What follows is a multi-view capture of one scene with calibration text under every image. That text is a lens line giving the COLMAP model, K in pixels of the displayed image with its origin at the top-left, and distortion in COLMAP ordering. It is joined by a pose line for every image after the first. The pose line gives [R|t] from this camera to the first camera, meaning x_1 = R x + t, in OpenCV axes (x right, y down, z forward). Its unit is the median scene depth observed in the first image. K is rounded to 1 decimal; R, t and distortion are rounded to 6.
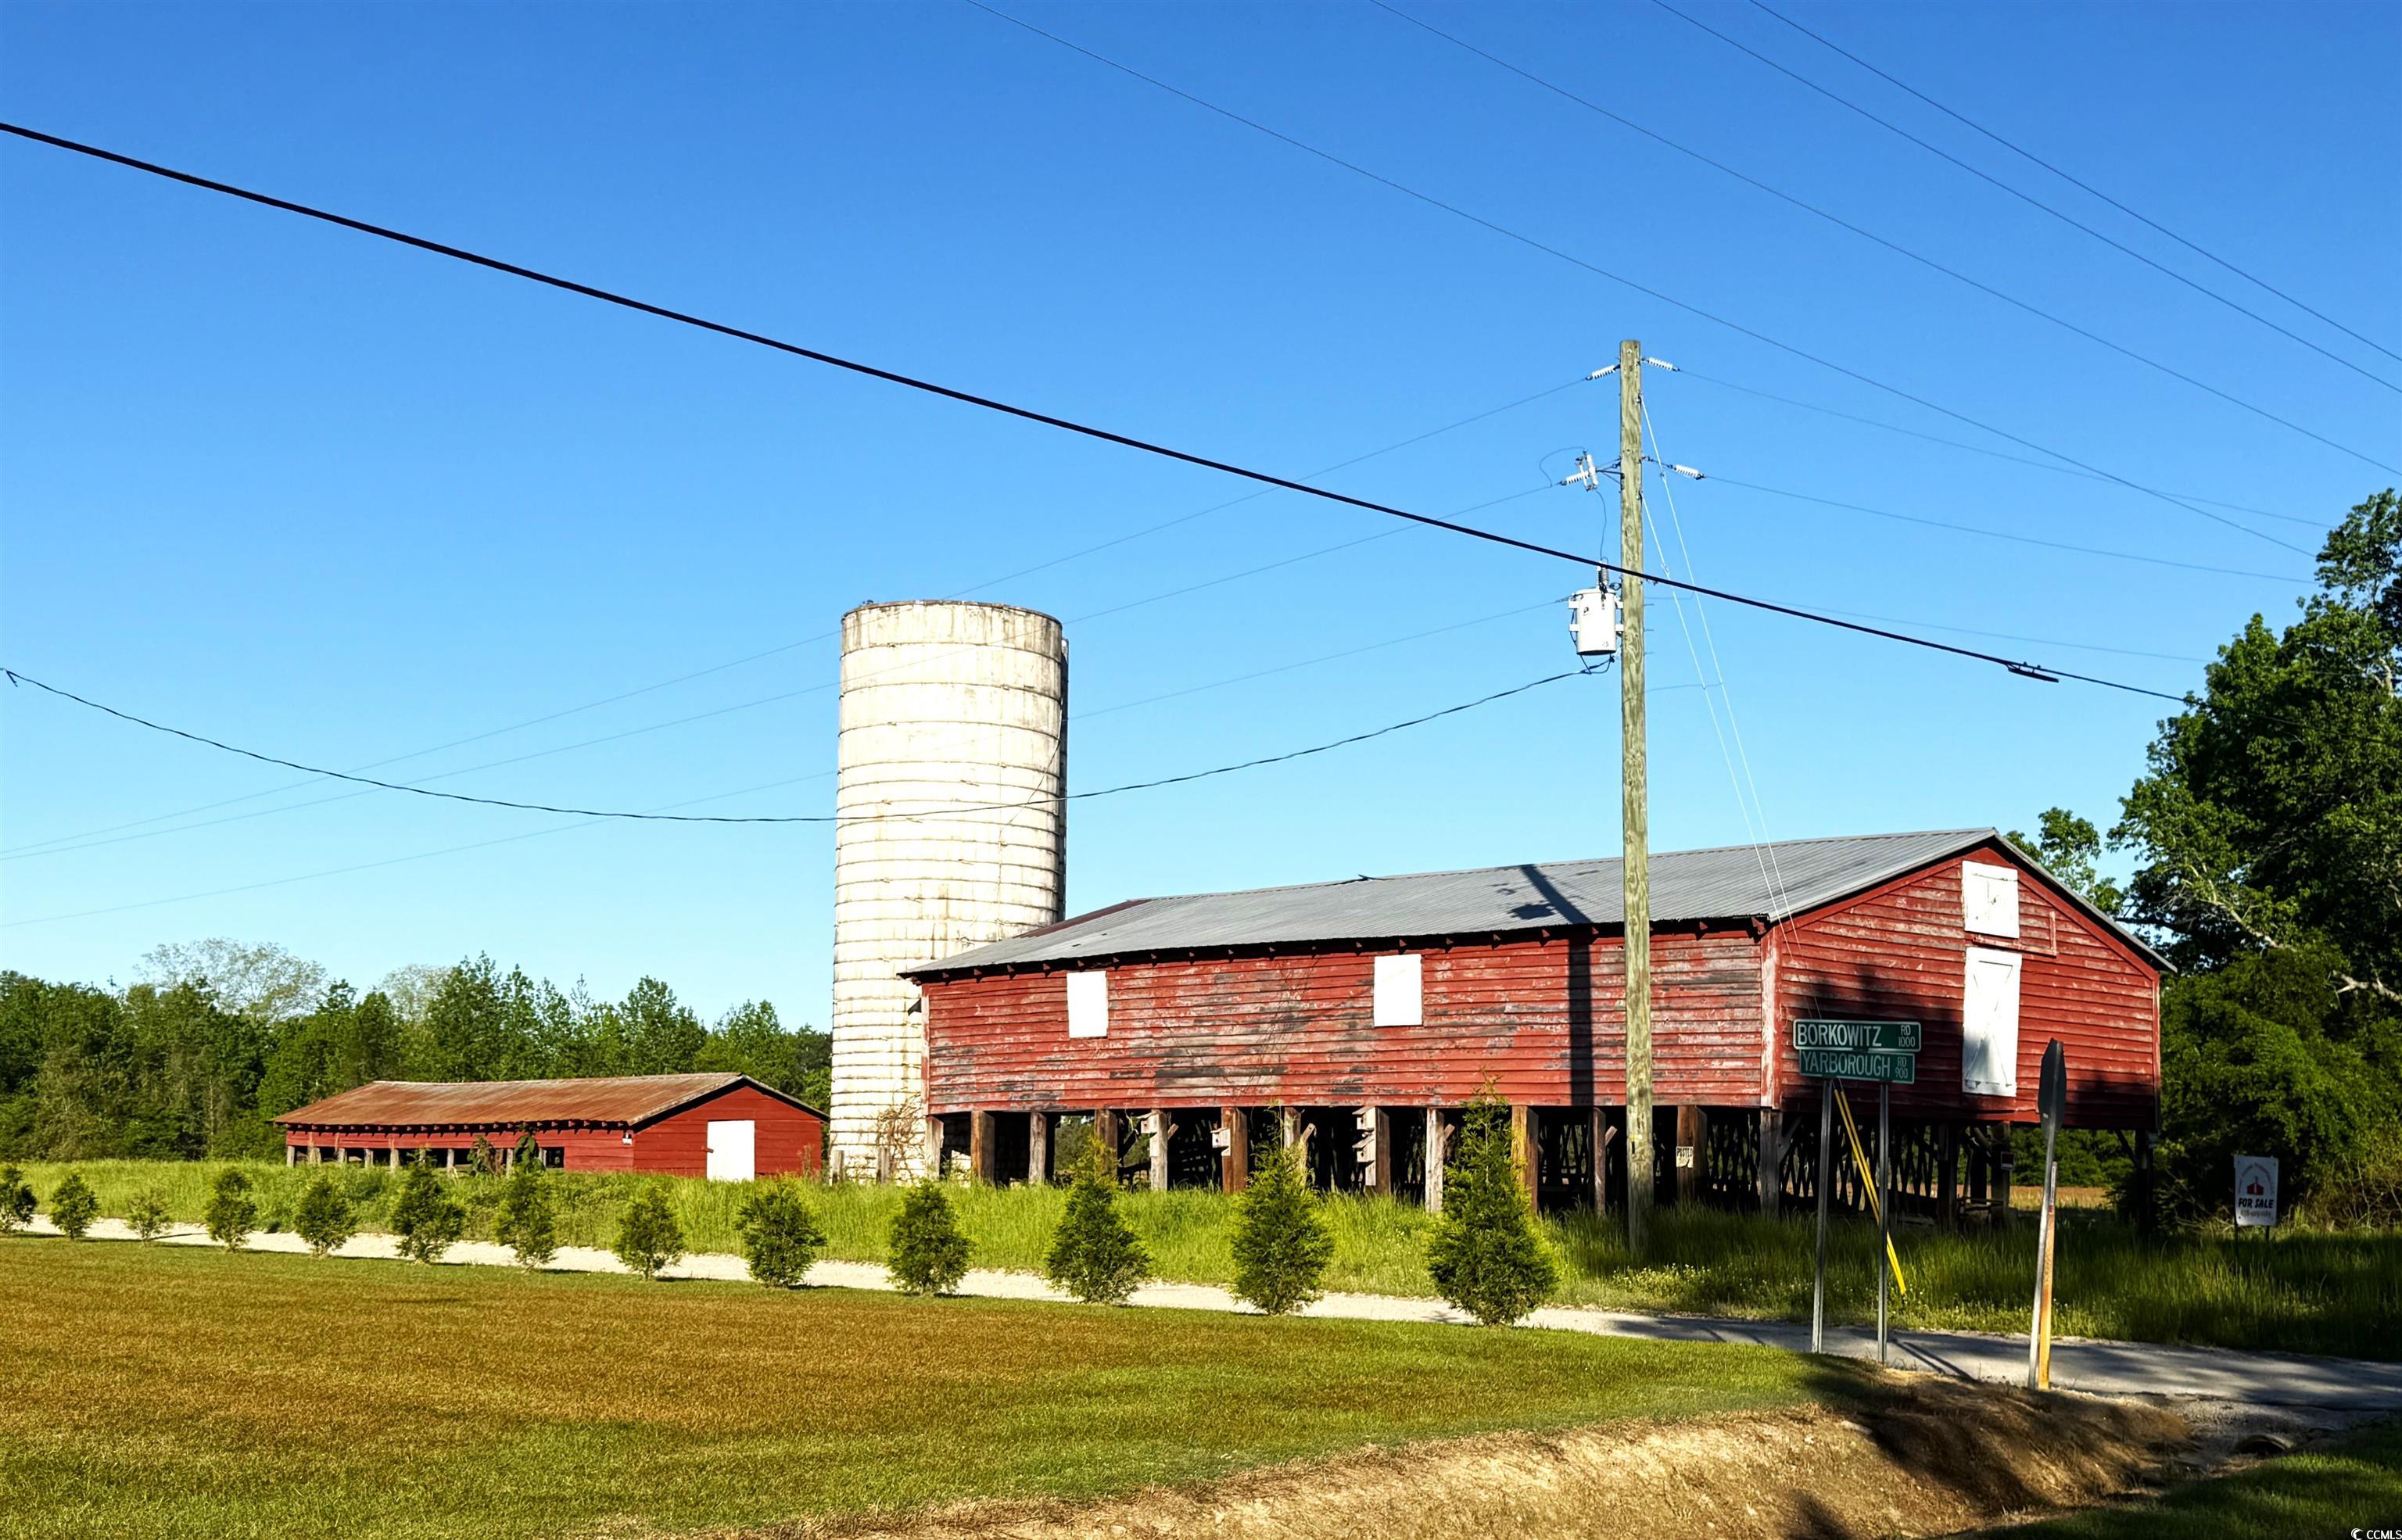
lens RADIAL K [[2781.8, 0, 1201.6], [0, 2781.8, 860.3], [0, 0, 1]] dist [0.177384, -0.566506]
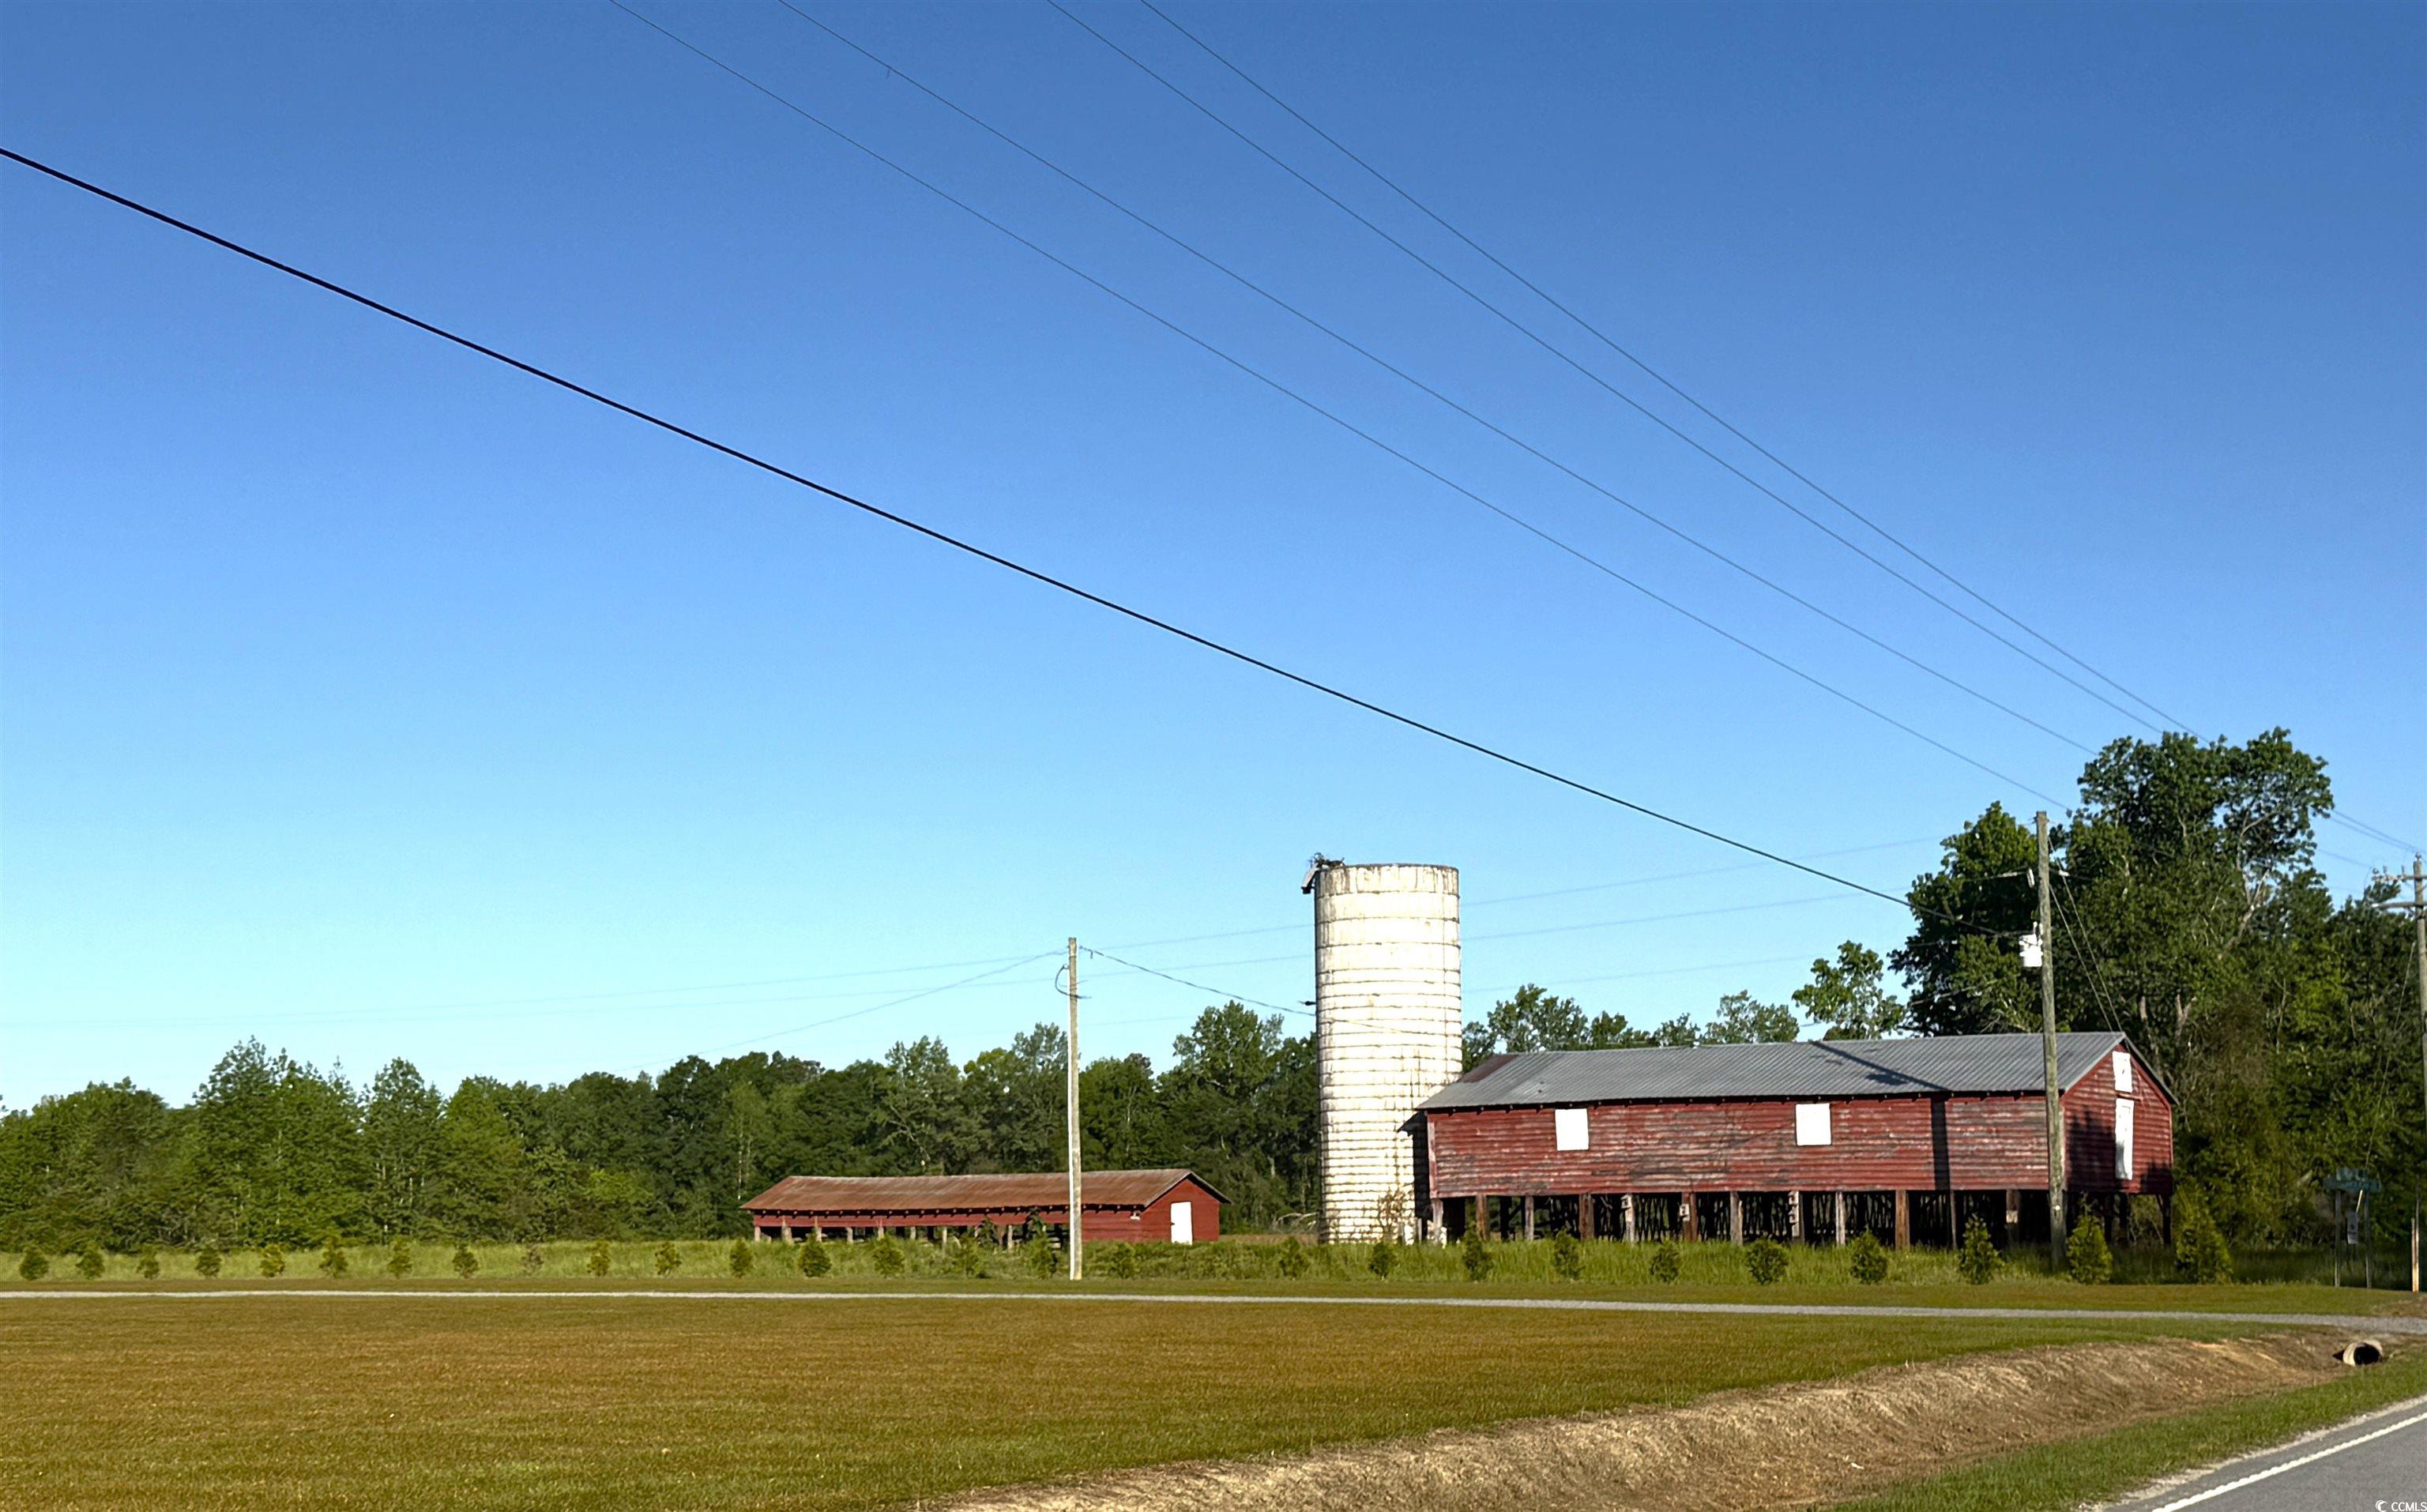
lens RADIAL K [[3315.7, 0, 1213.5], [0, 3315.7, 756.0], [0, 0, 1]] dist [0.070424, 0.023050]
pose [[0.966588, 0.014272, 0.255937, -0.742834], [-0.006240, 0.999463, -0.032167, -0.103054], [-0.256259, 0.029495, 0.966158, -0.834582]]
